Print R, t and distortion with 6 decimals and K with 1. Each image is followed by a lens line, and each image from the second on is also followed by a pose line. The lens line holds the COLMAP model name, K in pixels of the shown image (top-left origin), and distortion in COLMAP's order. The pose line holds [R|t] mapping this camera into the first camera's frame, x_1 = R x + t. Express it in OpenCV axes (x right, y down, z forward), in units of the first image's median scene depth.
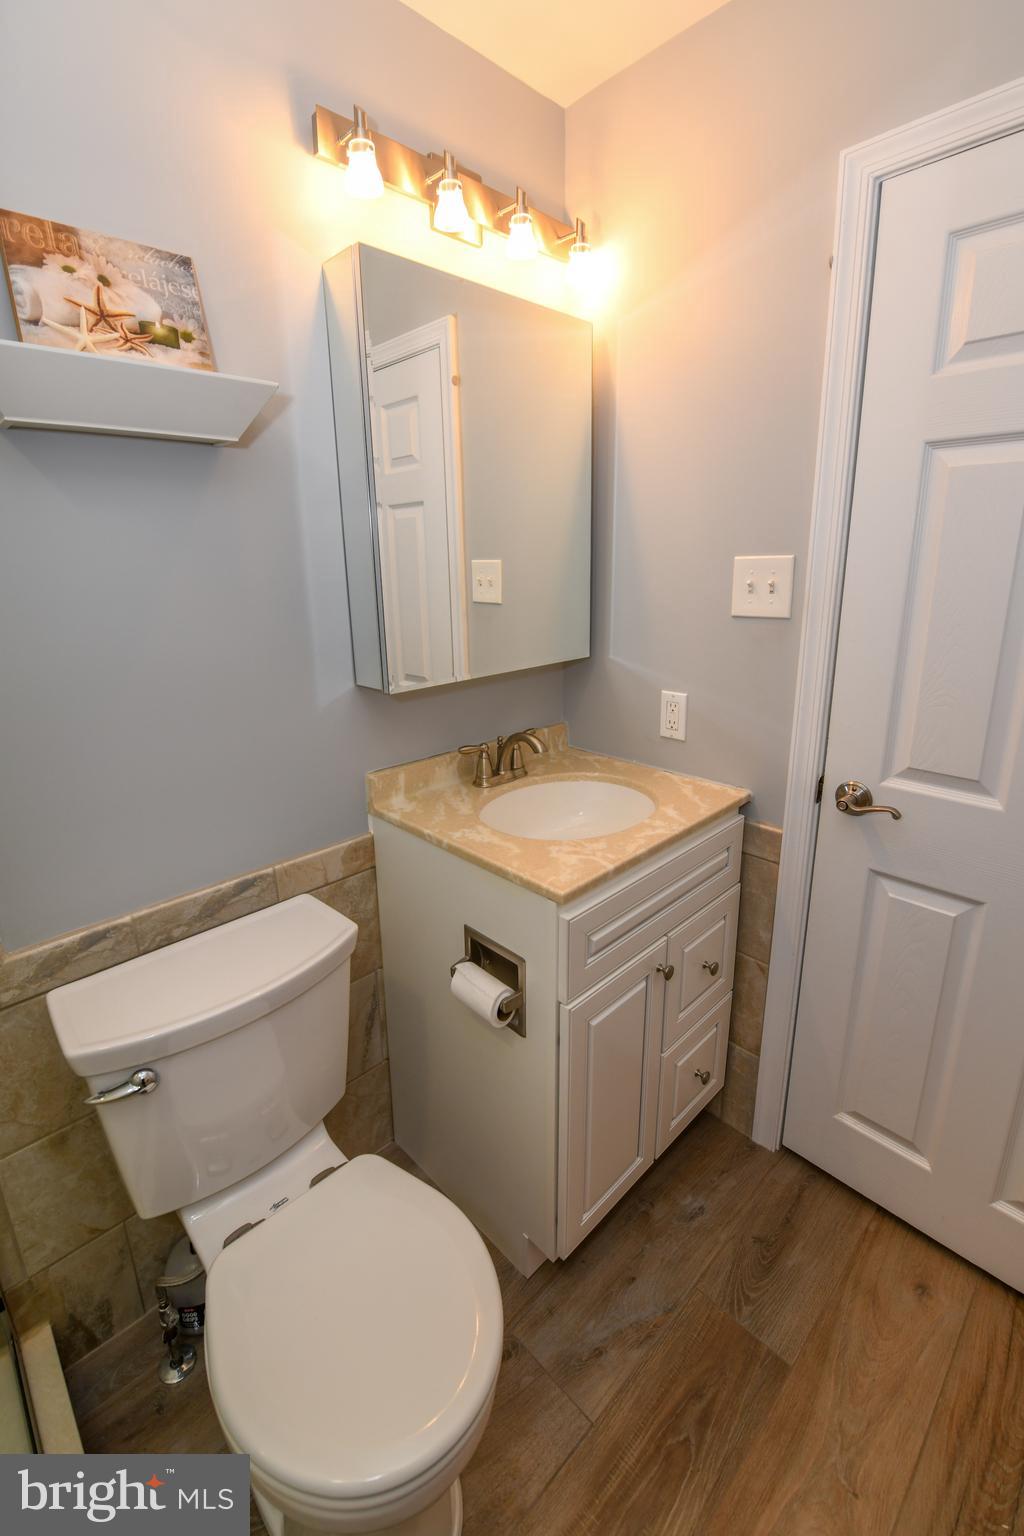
lens RADIAL K [[654.0, 0, 509.3], [0, 654.0, 733.2], [0, 0, 1]] dist [-0.021197, -0.000318]
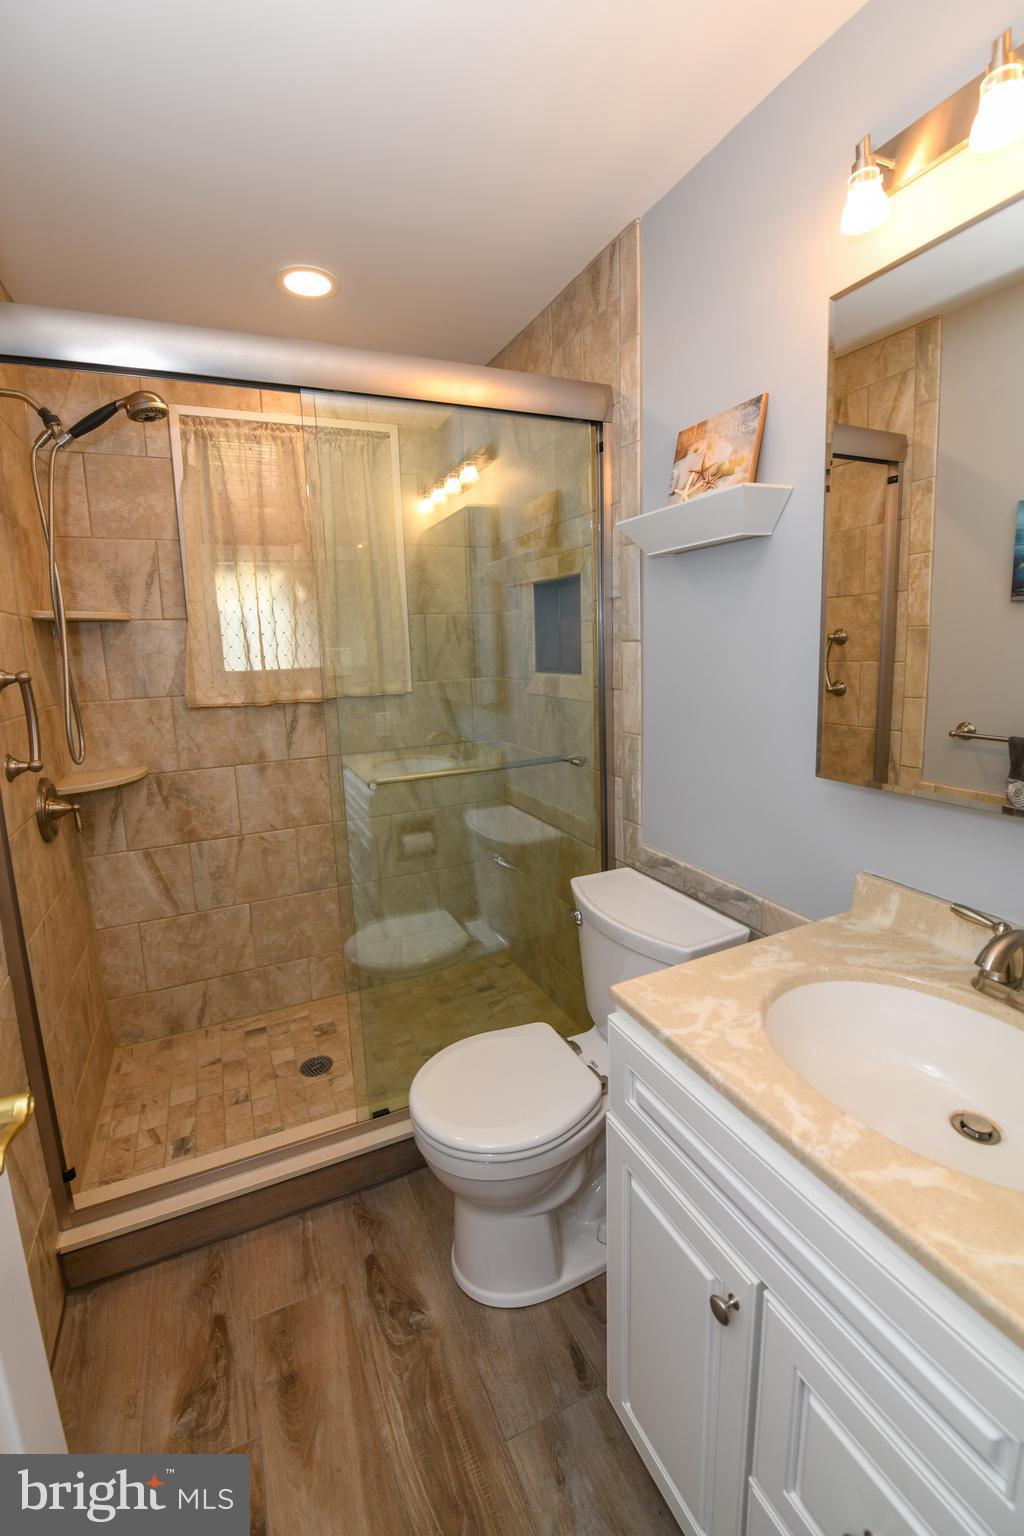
lens RADIAL K [[656.4, 0, 510.4], [0, 656.4, 749.0], [0, 0, 1]] dist [-0.017960, -0.001374]
pose [[-0.332336, 0.188622, -0.924107, 0.854275], [-0.201677, 0.942924, 0.264992, -0.273415], [0.921346, 0.274438, -0.275327, 0.936281]]
